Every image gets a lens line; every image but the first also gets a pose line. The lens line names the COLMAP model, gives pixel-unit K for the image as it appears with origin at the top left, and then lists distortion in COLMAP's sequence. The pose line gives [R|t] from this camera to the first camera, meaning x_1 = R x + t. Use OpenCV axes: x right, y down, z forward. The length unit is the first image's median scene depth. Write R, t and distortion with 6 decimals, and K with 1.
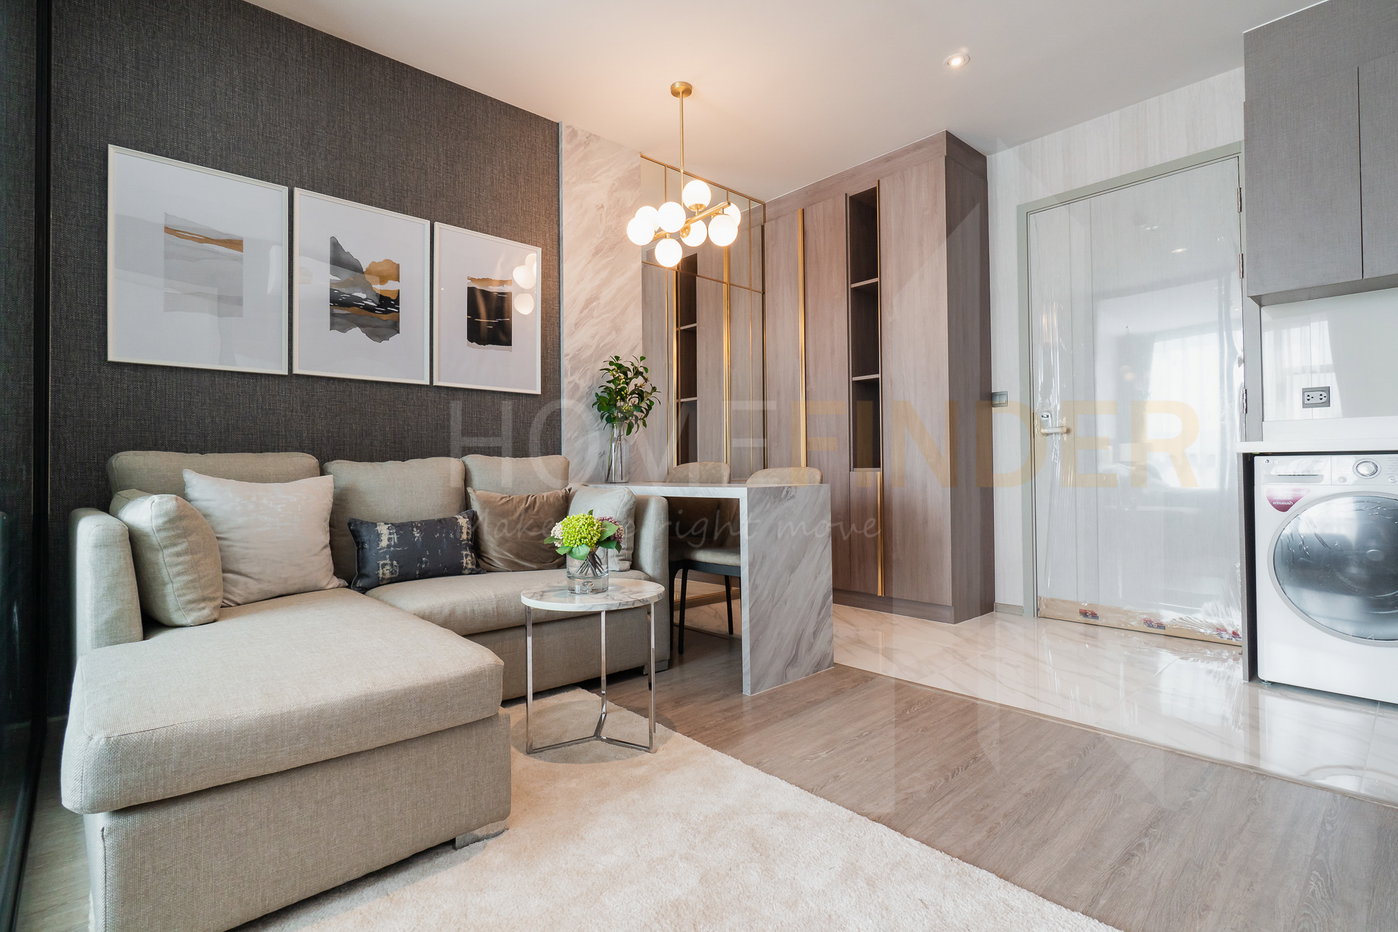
lens RADIAL K [[675.1, 0, 698.9], [0, 675.1, 463.1], [0, 0, 1]] dist [-0.004593, 0.000913]
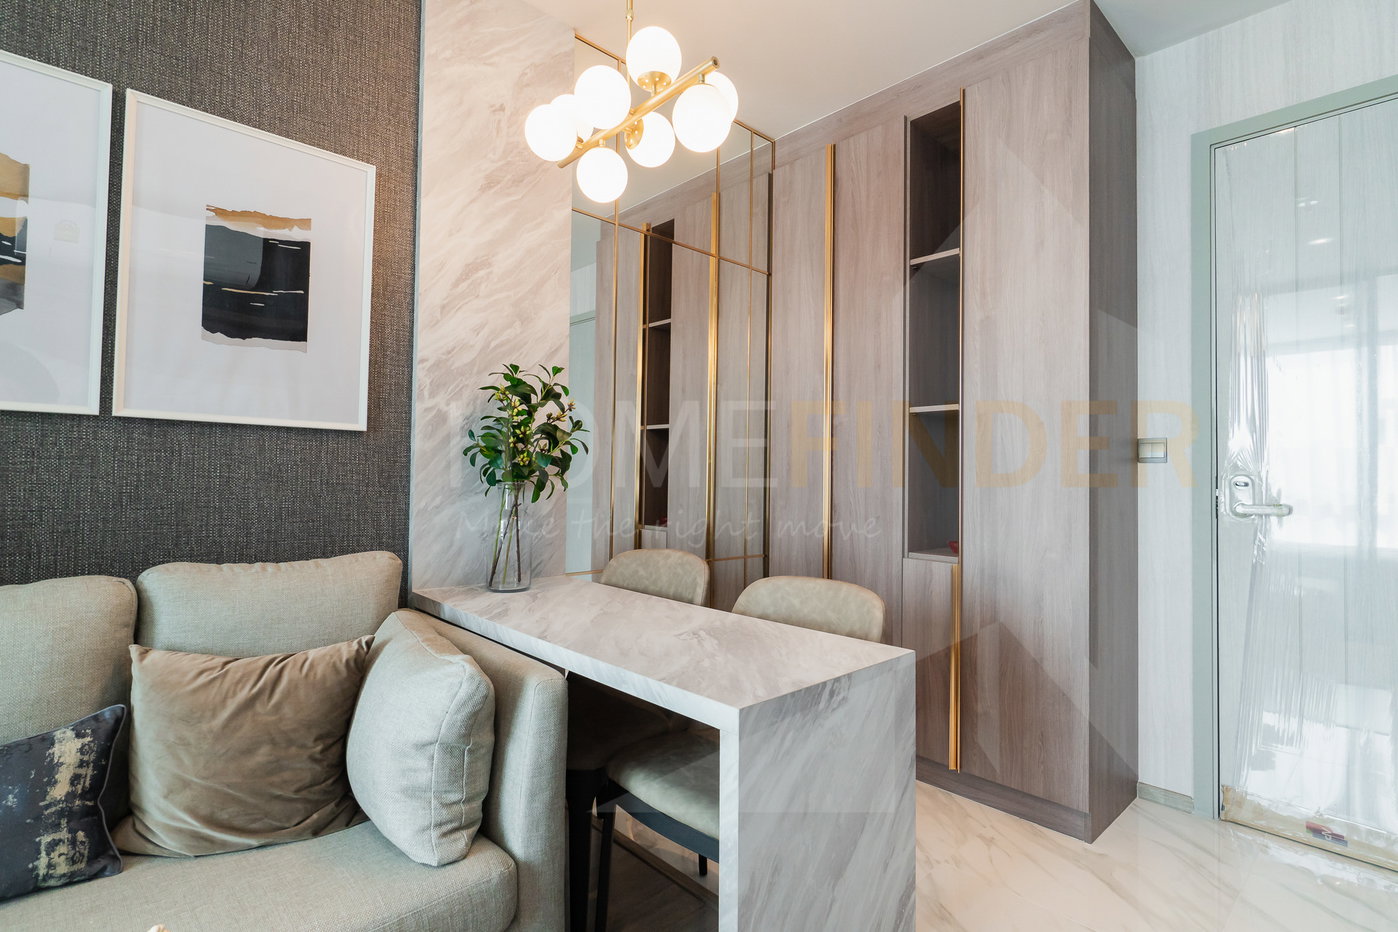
lens RADIAL K [[675.1, 0, 696.2], [0, 675.1, 463.0], [0, 0, 1]] dist [-0.004593, 0.000913]
pose [[0.999655, 0.024403, 0.009667, 0.028795], [-0.024316, 0.999664, -0.009021, -0.077582], [-0.009884, 0.008782, 0.999913, 0.448777]]
